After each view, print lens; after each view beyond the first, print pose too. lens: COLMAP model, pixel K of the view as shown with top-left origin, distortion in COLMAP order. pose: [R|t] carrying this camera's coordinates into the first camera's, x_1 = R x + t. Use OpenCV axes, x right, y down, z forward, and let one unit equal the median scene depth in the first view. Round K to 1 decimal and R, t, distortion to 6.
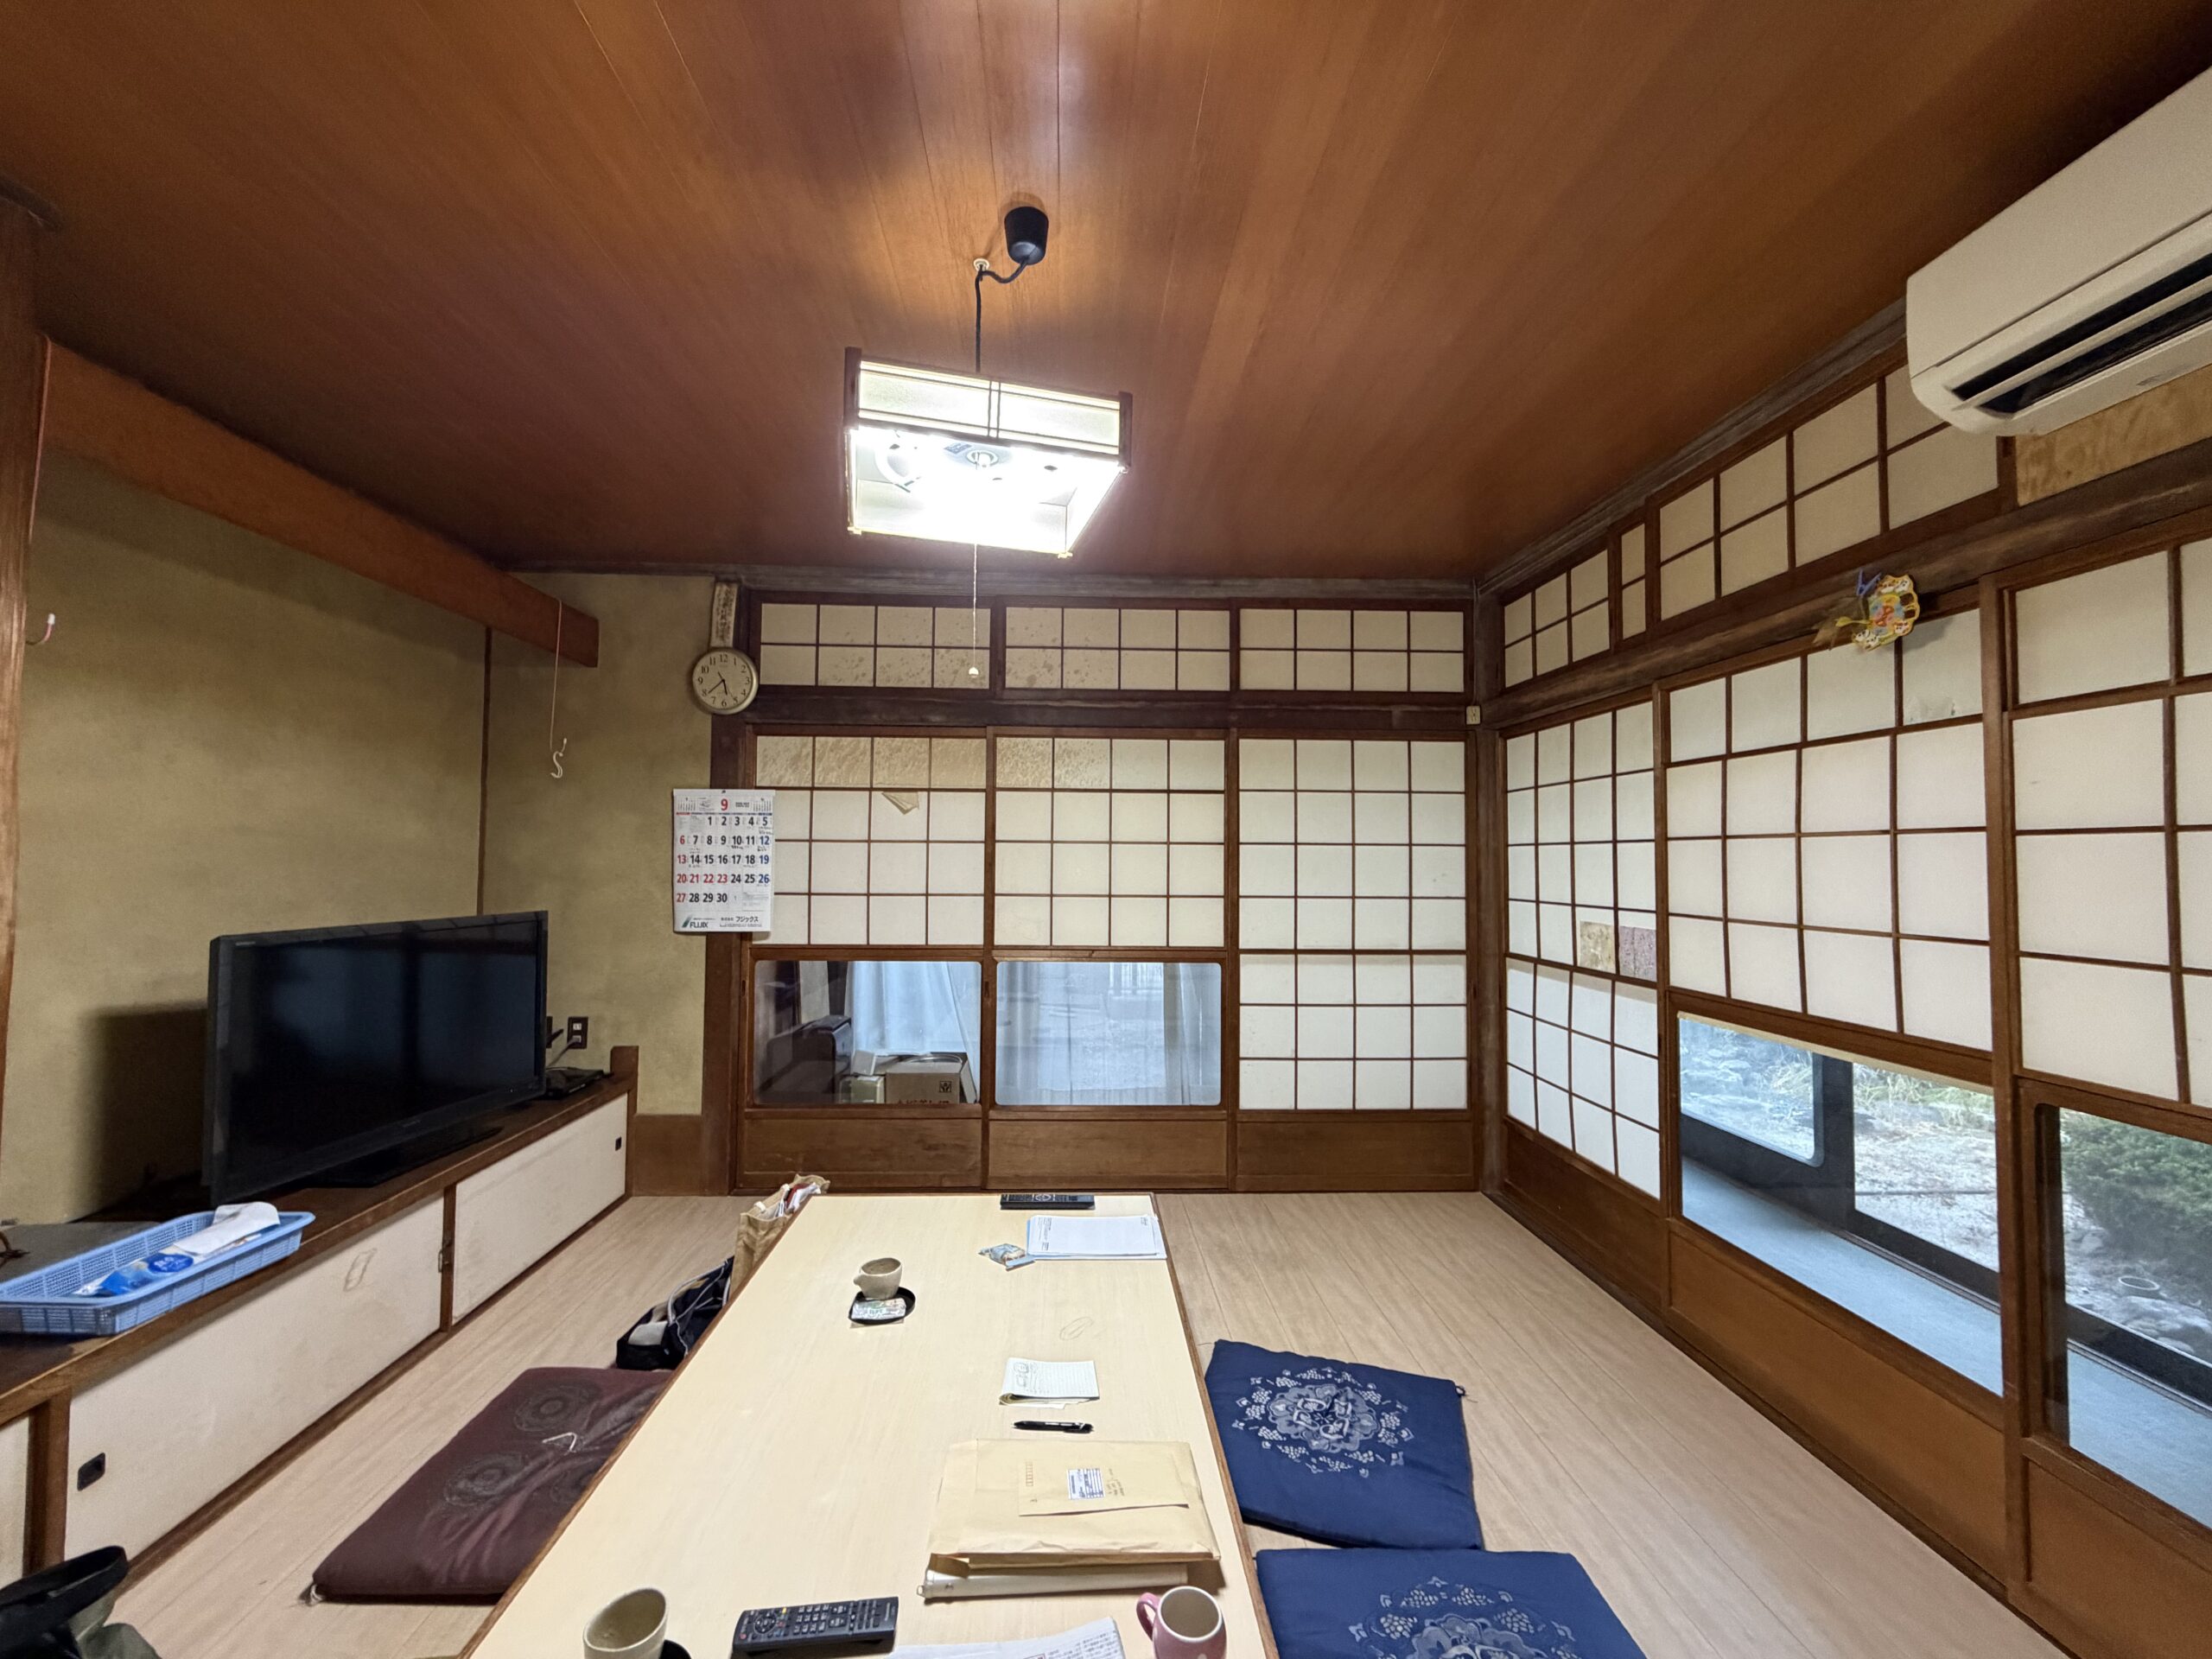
lens RADIAL K [[887.5, 0, 1095.3], [0, 887.5, 827.5], [0, 0, 1]] dist [-0.000773, 0.000281]
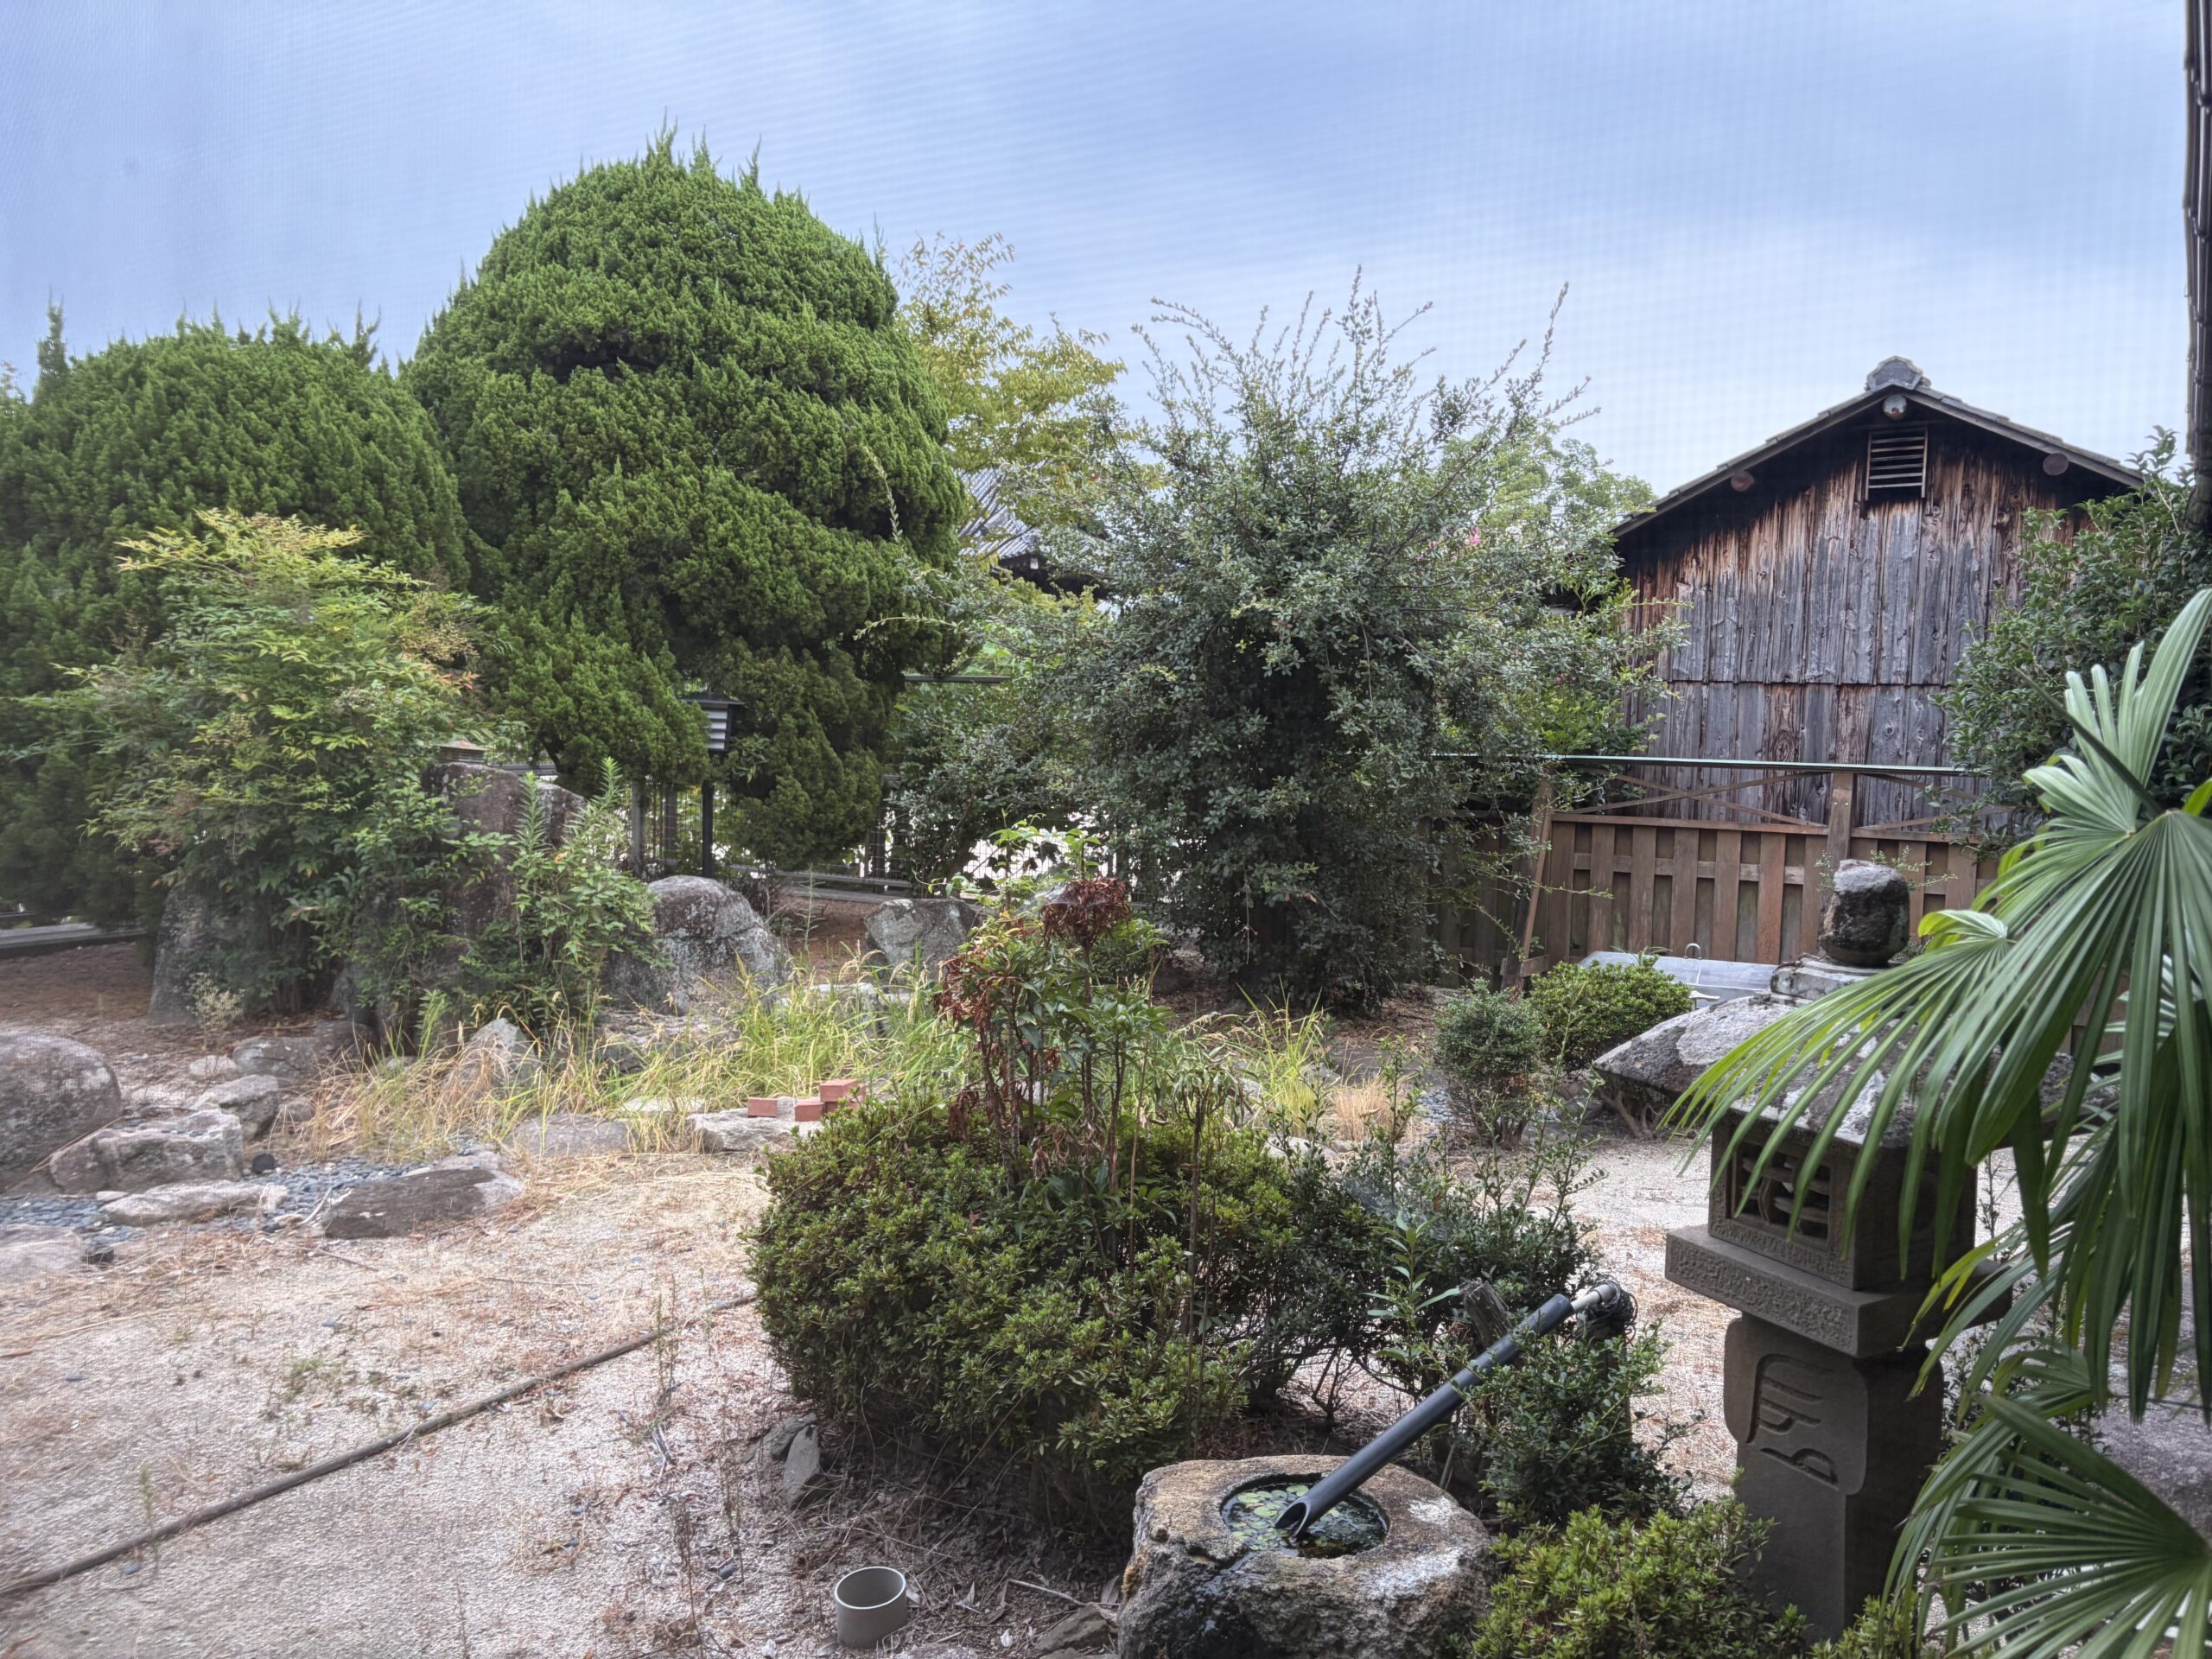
lens RADIAL K [[1690.4, 0, 1106.0], [0, 1690.4, 829.5], [0, 0, 1]] dist [0.000556, 0.000105]
pose [[0.571556, -0.051088, 0.818971, 0.606257], [-0.048431, 0.994220, 0.095820, 0.113123], [-0.819133, -0.094430, 0.565778, 0.497812]]
